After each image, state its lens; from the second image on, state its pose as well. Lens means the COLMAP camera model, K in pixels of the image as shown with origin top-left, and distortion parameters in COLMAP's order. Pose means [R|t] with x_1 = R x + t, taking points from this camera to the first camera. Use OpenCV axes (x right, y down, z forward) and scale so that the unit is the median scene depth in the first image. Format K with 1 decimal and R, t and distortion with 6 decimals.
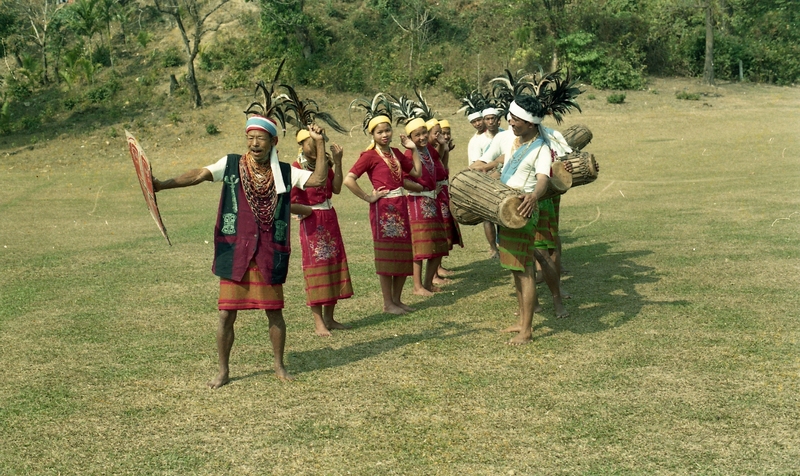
lens RADIAL K [[1219.6, 0, 398.7], [0, 1219.6, 255.5], [0, 0, 1]] dist [-0.056923, 0.103615]
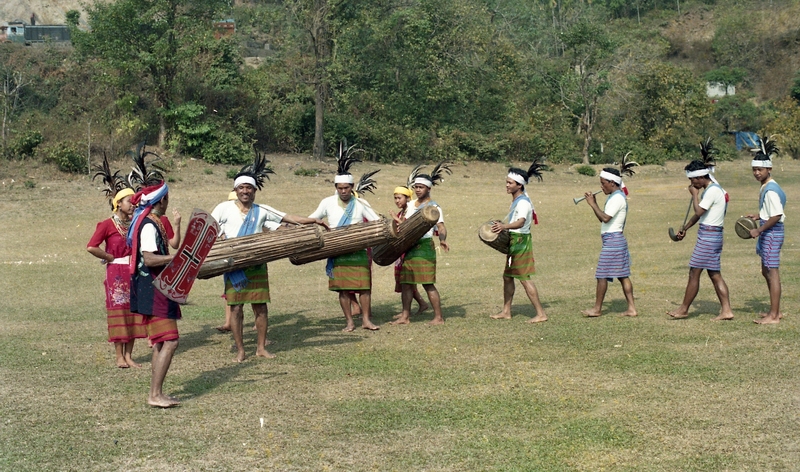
lens RADIAL K [[1212.1, 0, 400.0], [0, 1212.1, 236.0], [0, 0, 1]] dist [-0.054953, 0.091460]
pose [[0.927106, -0.001392, 0.374797, -0.051895], [0.031300, 0.996788, -0.073721, -0.006578], [-0.373491, 0.080078, 0.924171, 0.078002]]
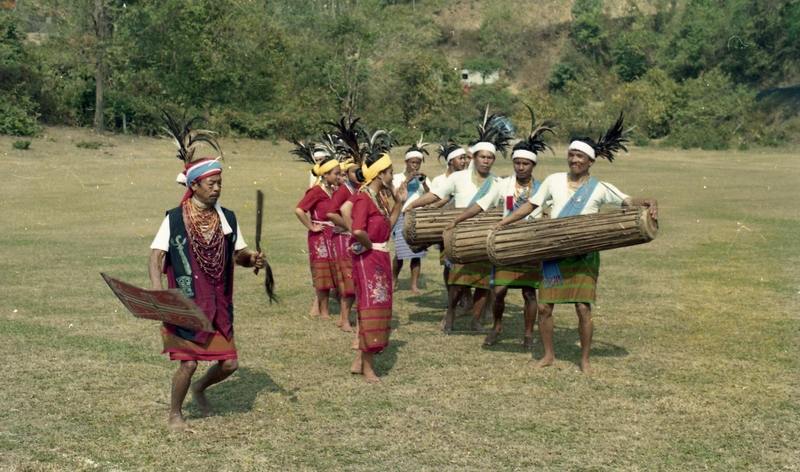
lens RADIAL K [[1219.9, 0, 407.5], [0, 1219.9, 273.0], [0, 0, 1]] dist [-0.058606, 0.080827]
pose [[0.843873, -0.011302, 0.536425, -0.092985], [0.025825, 0.999475, -0.019569, 0.009092], [-0.535922, 0.030366, 0.843721, -0.046402]]
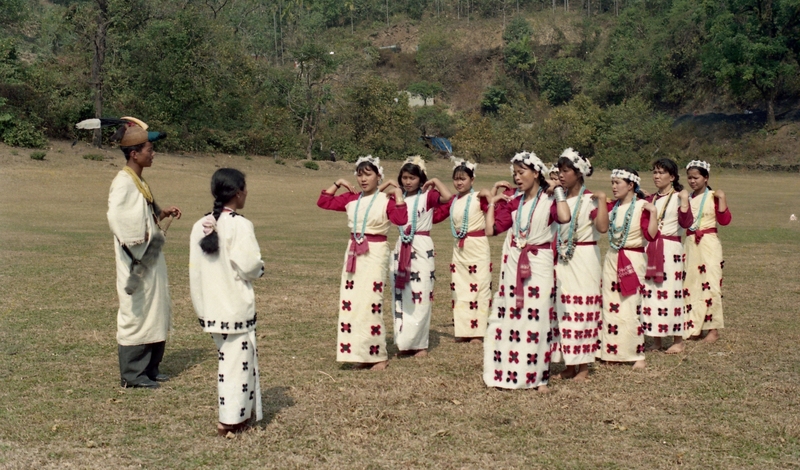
lens RADIAL K [[1219.9, 0, 407.5], [0, 1219.9, 272.0], [0, 0, 1]] dist [-0.058606, 0.080827]
pose [[0.805238, 0.006679, 0.592914, -0.211924], [0.014551, 0.999413, -0.031020, 0.023424], [-0.592773, 0.033606, 0.804668, -0.143353]]
